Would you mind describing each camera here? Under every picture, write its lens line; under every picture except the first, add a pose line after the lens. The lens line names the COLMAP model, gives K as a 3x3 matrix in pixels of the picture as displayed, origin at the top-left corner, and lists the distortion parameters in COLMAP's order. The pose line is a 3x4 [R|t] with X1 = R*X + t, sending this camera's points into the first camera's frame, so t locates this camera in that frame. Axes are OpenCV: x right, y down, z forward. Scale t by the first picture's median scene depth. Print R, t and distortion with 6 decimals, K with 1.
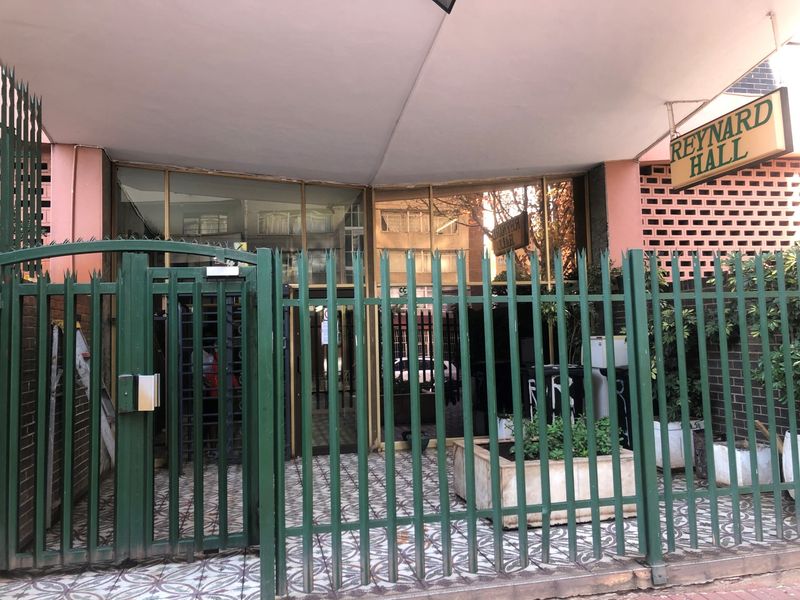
lens RADIAL K [[678.3, 0, 394.6], [0, 678.3, 290.5], [0, 0, 1]] dist [0.012862, -0.001096]
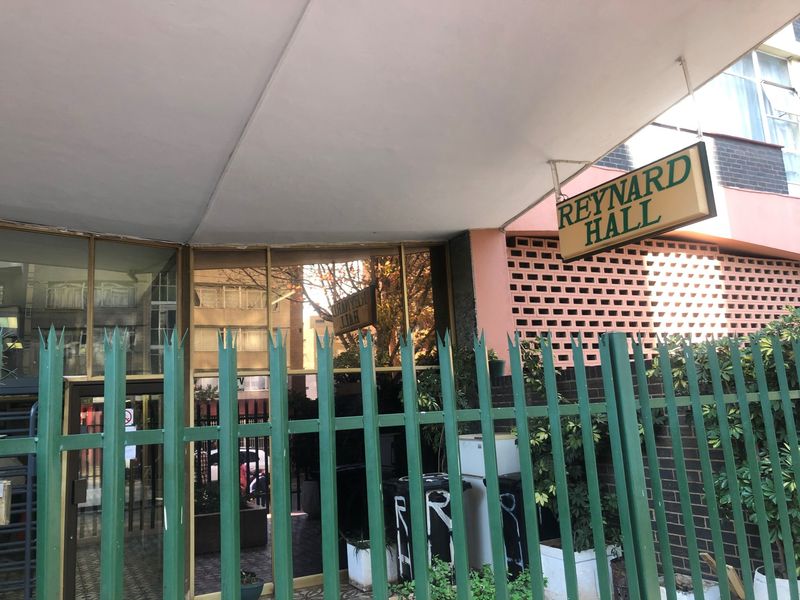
lens RADIAL K [[678.3, 0, 397.3], [0, 678.3, 291.6], [0, 0, 1]] dist [0.012862, -0.001096]
pose [[0.962595, 0.021084, 0.270123, -0.018166], [0.009428, 0.993758, -0.111162, -0.018135], [-0.270781, 0.109551, 0.956387, 0.263322]]
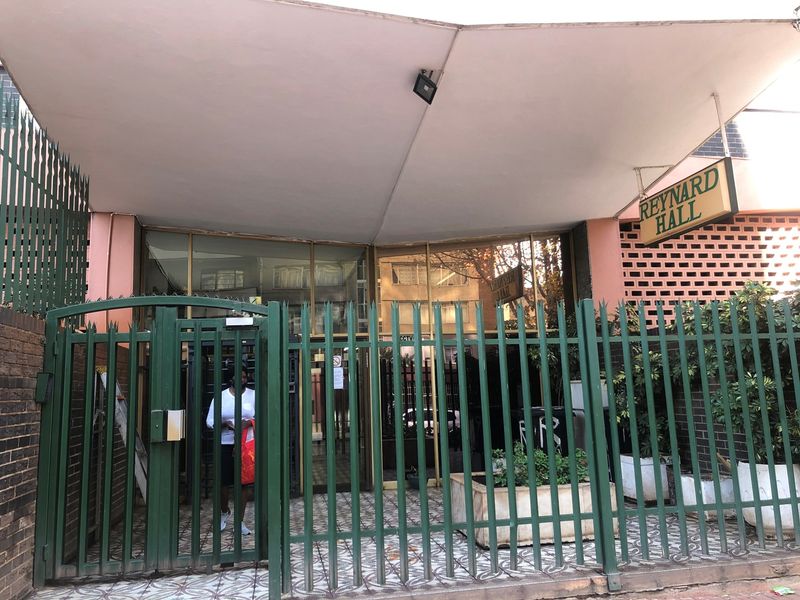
lens RADIAL K [[678.3, 0, 389.8], [0, 678.3, 287.2], [0, 0, 1]] dist [0.012862, -0.001096]
pose [[0.999566, -0.010343, -0.027582, 0.027618], [0.008045, 0.996586, -0.082164, 0.007420], [0.028338, 0.081907, 0.996237, -0.116521]]
